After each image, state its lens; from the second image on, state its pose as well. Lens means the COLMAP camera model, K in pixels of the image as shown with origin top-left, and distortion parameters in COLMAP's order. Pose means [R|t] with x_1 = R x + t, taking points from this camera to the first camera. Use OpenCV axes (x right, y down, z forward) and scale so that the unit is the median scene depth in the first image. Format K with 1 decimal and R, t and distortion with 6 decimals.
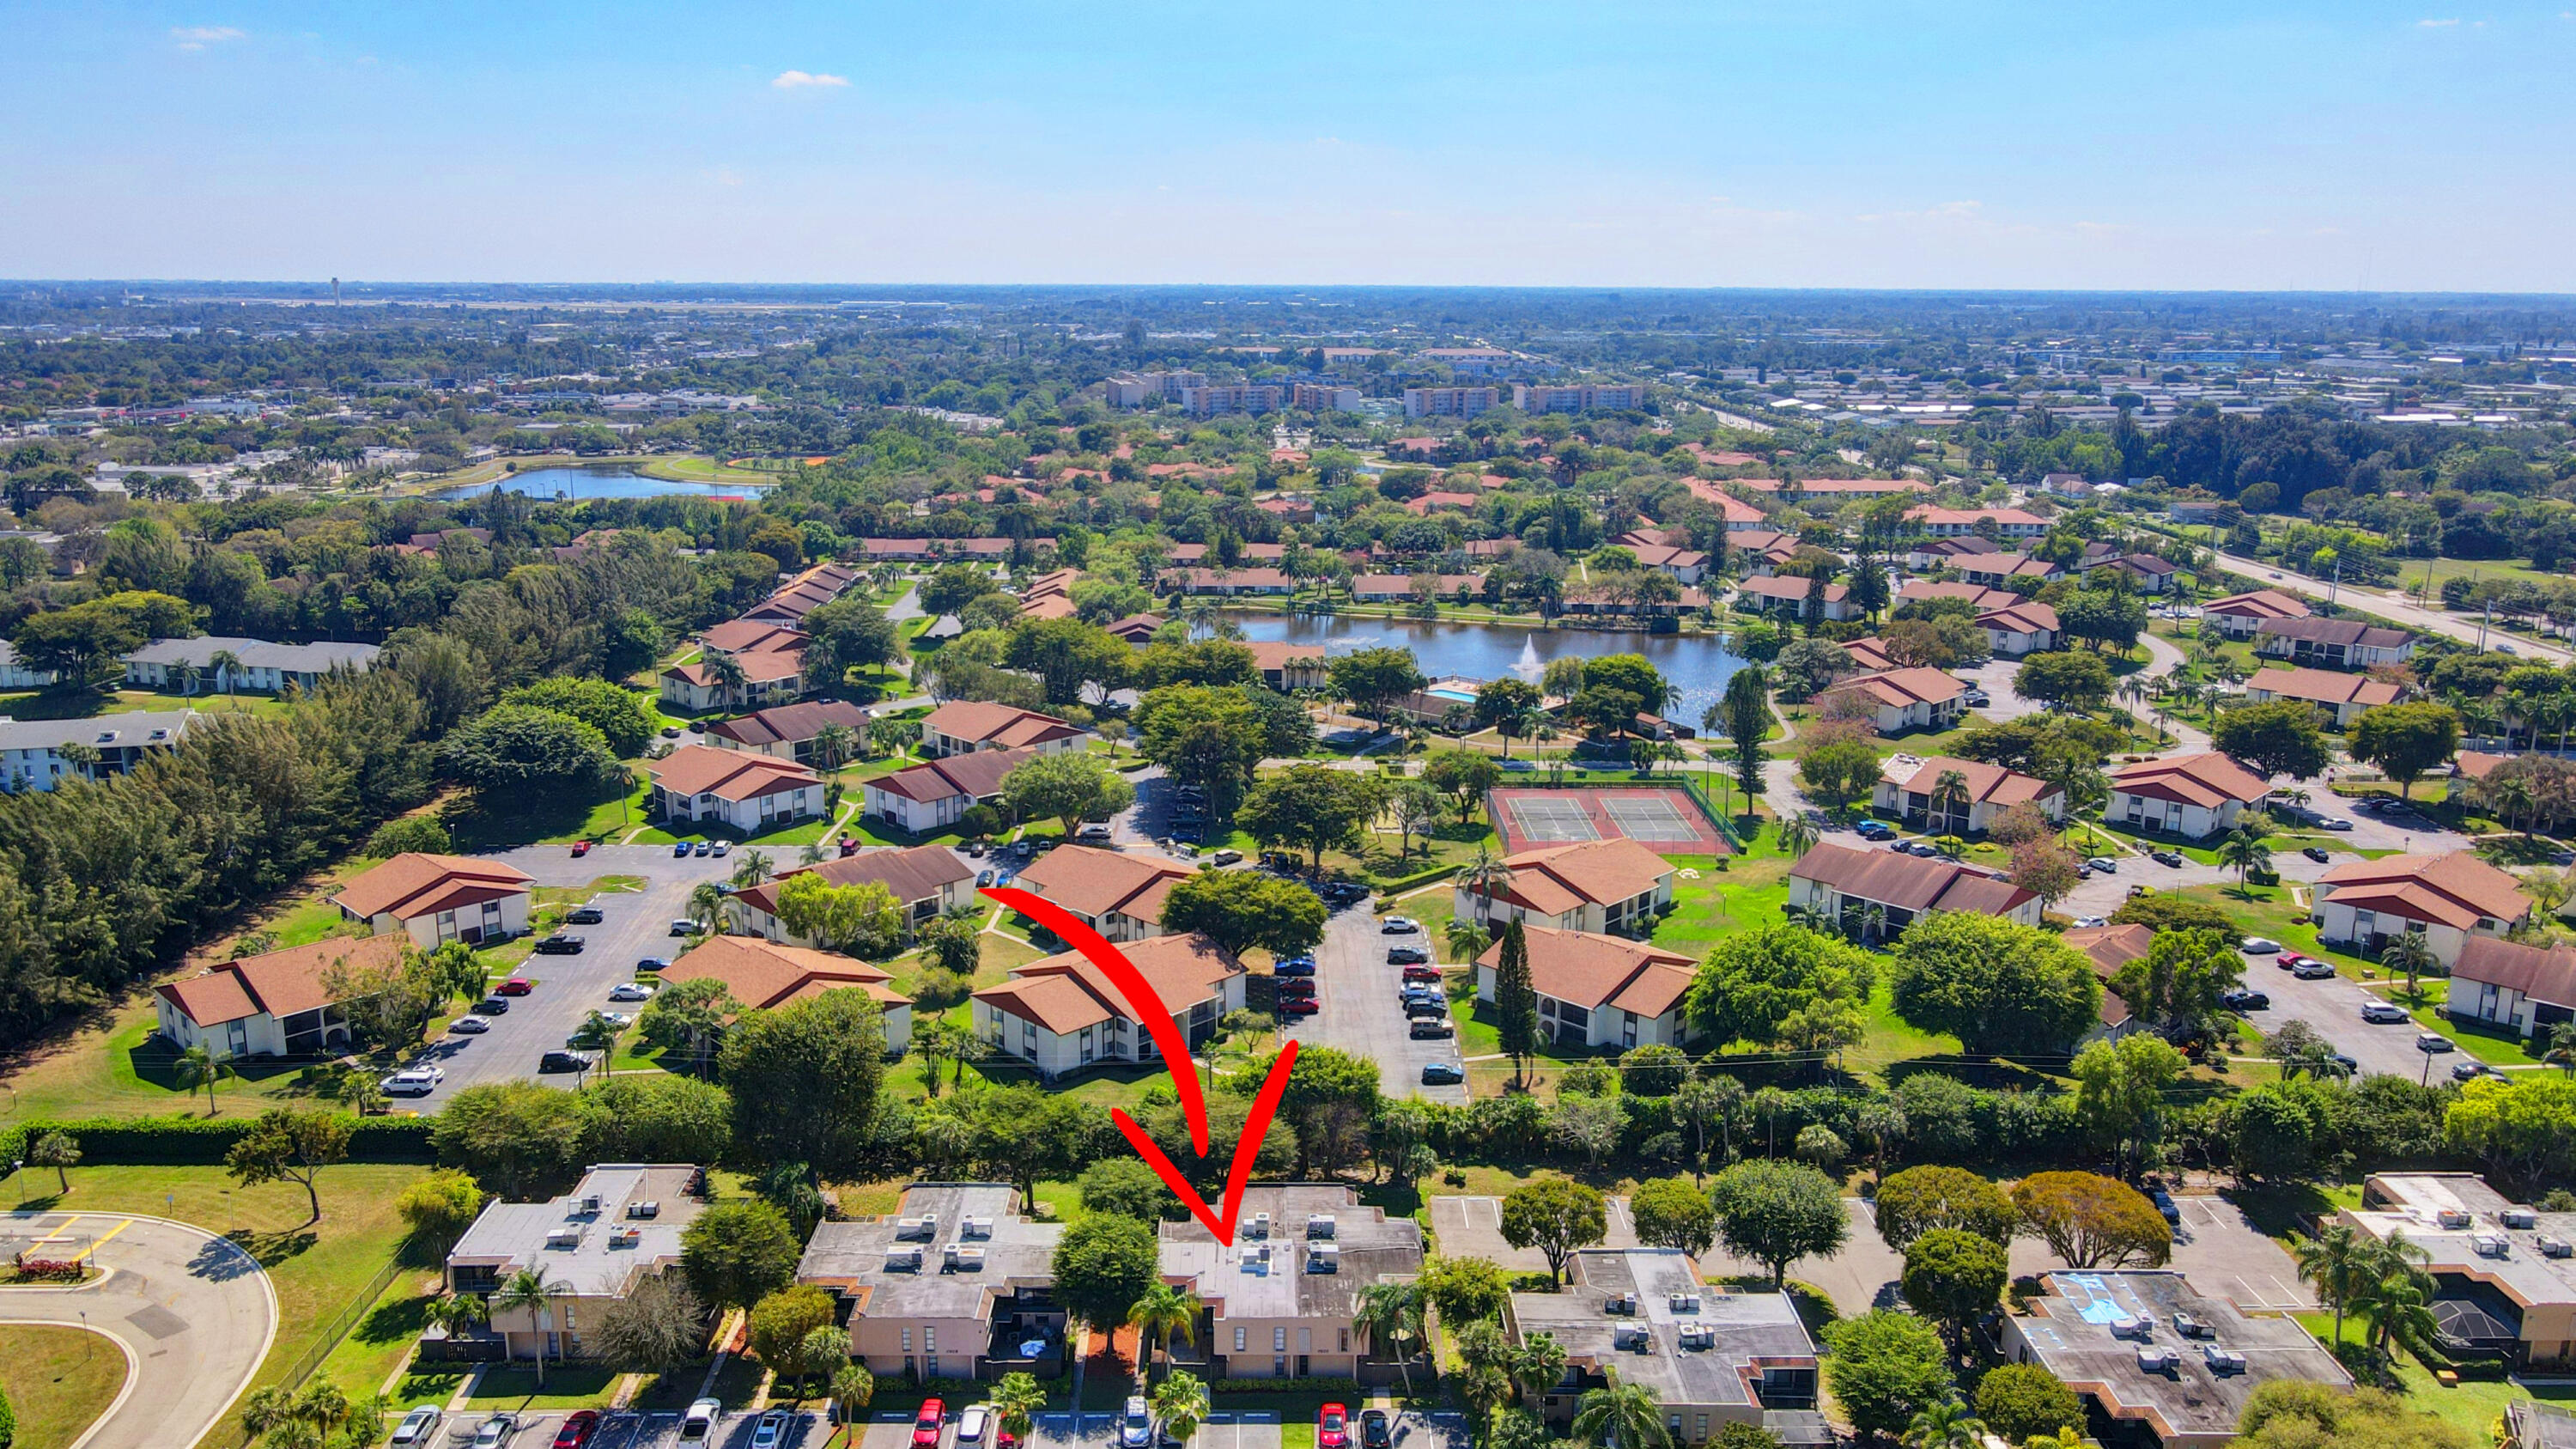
lens RADIAL K [[1836.6, 0, 1282.6], [0, 1836.6, 726.3], [0, 0, 1]] dist [0.001949, -0.000806]
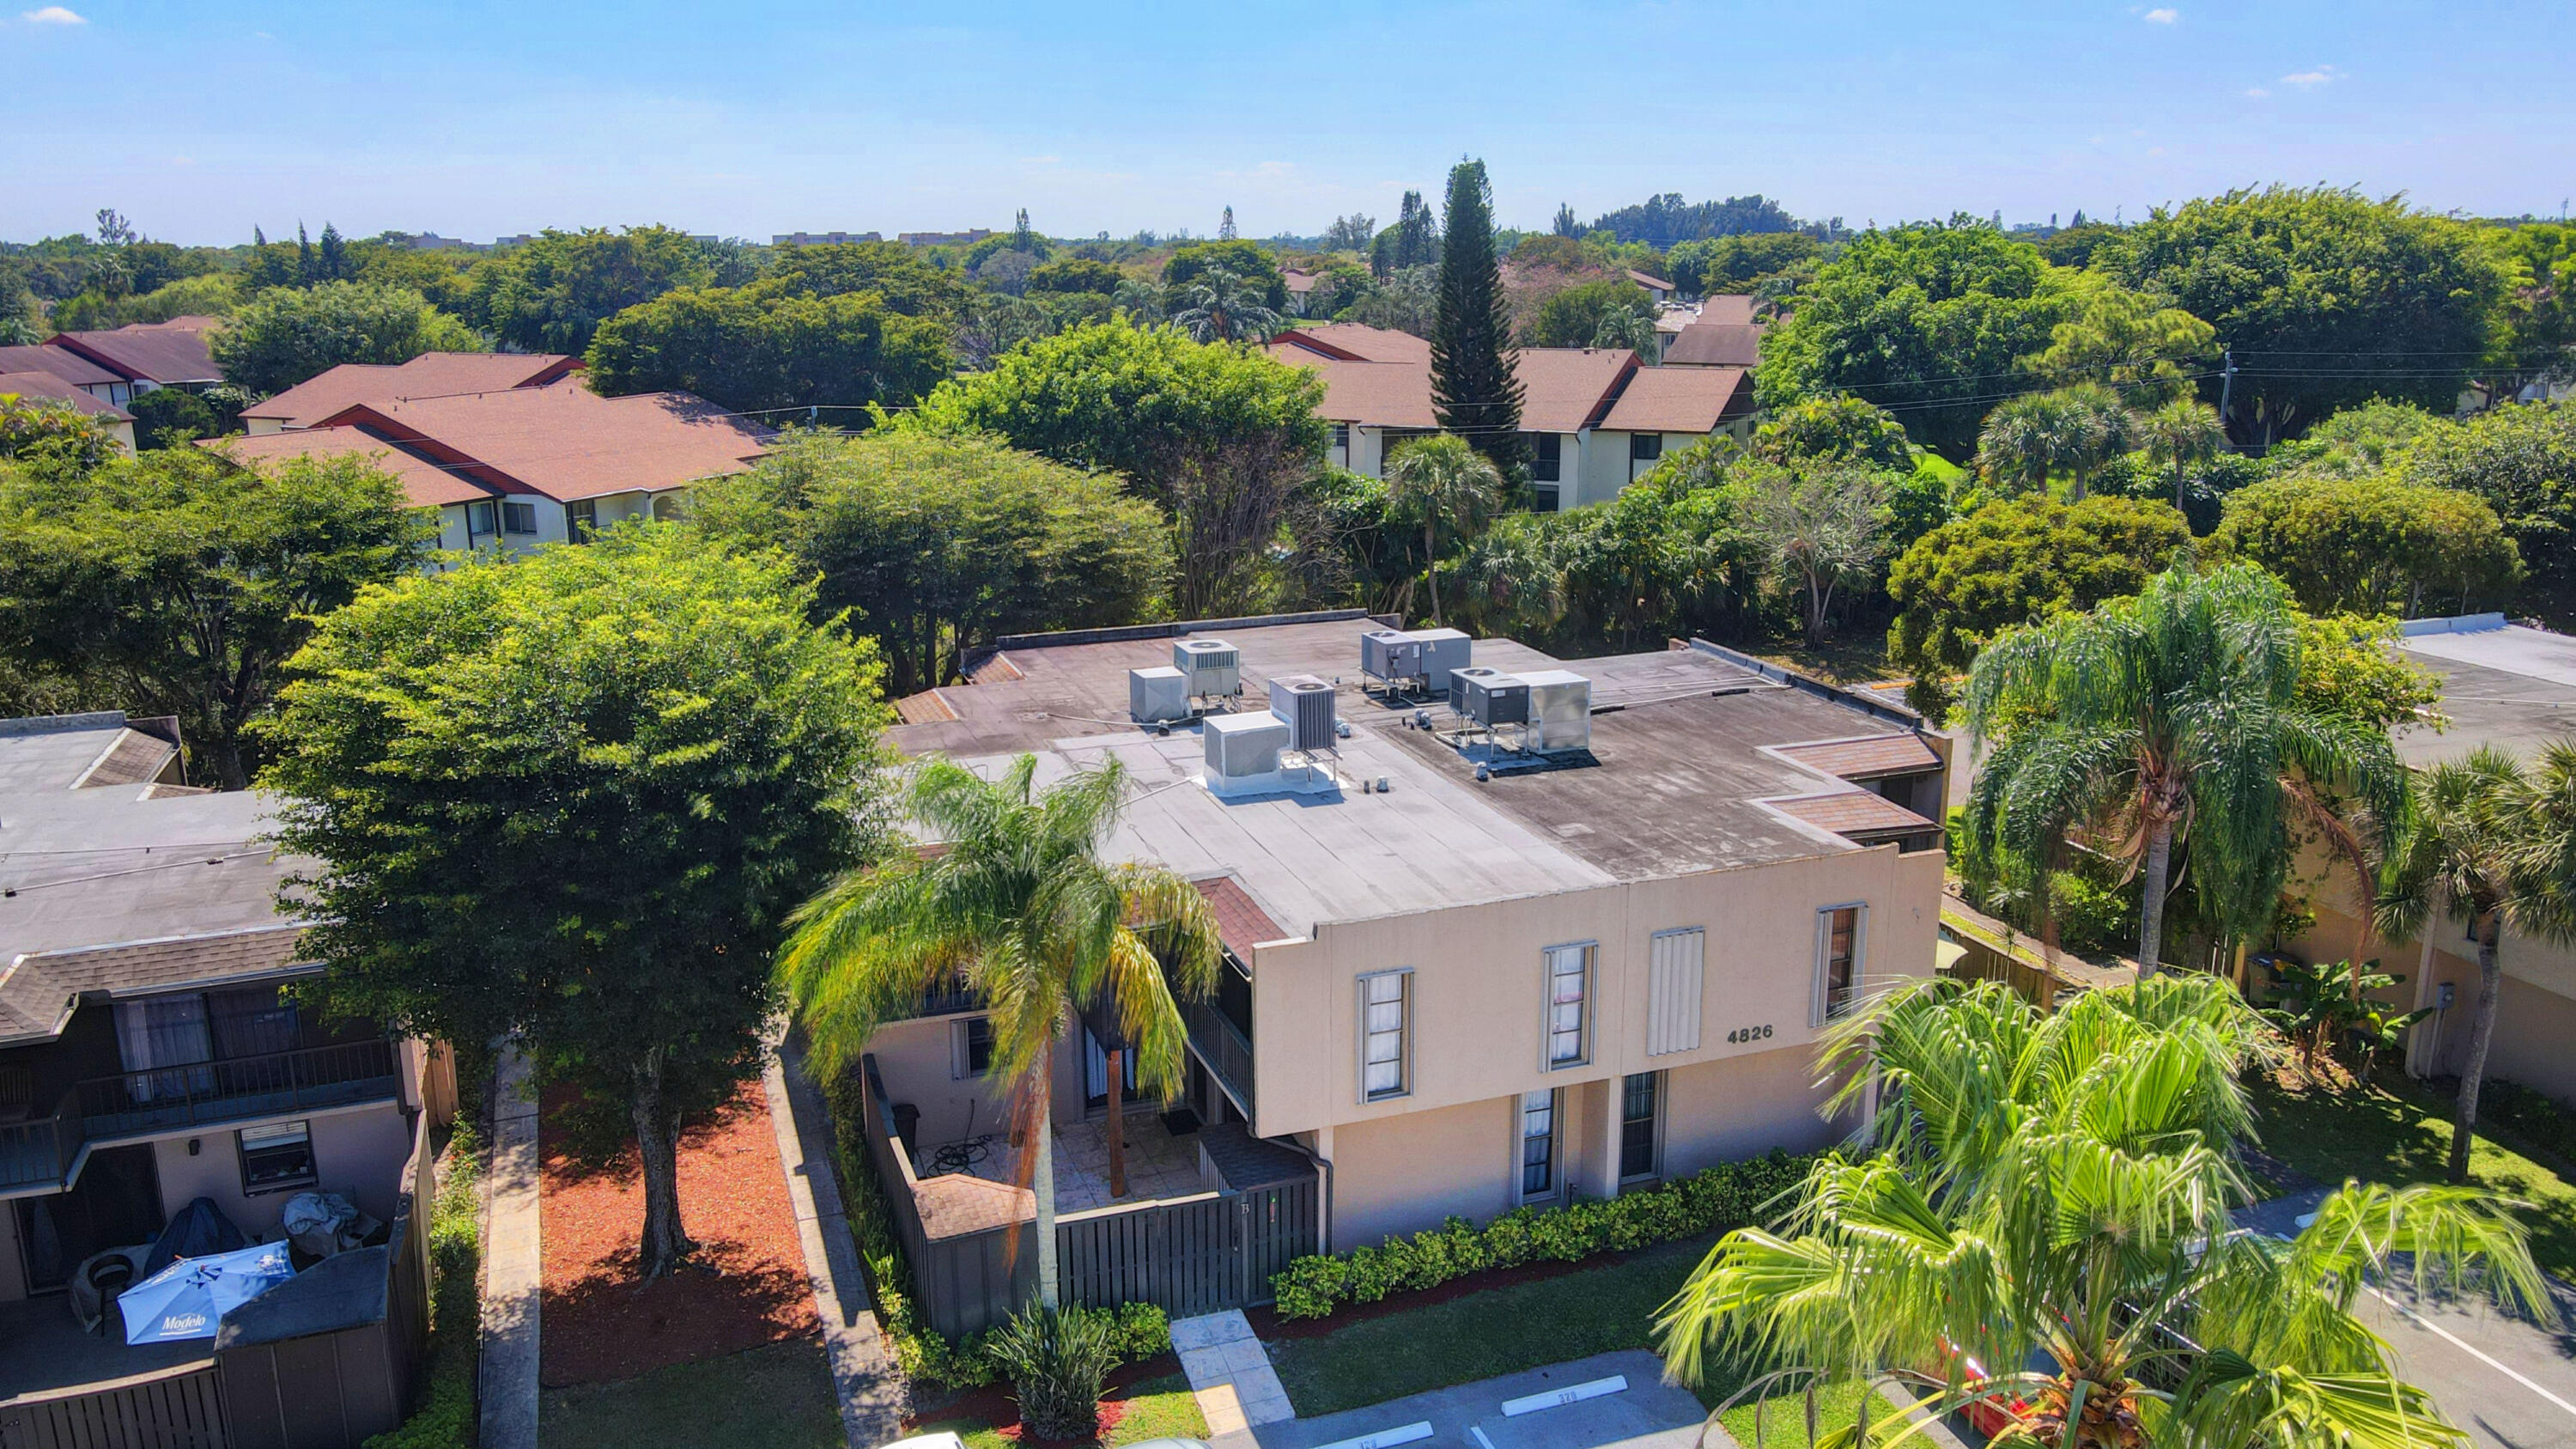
lens RADIAL K [[1836.6, 0, 1289.1], [0, 1836.6, 719.7], [0, 0, 1]] dist [0.001949, -0.000806]
pose [[0.940577, -0.096759, 0.325502, -0.089884], [0.088957, 0.995279, 0.038806, 0.281387], [-0.327721, -0.007544, 0.944745, 0.789845]]
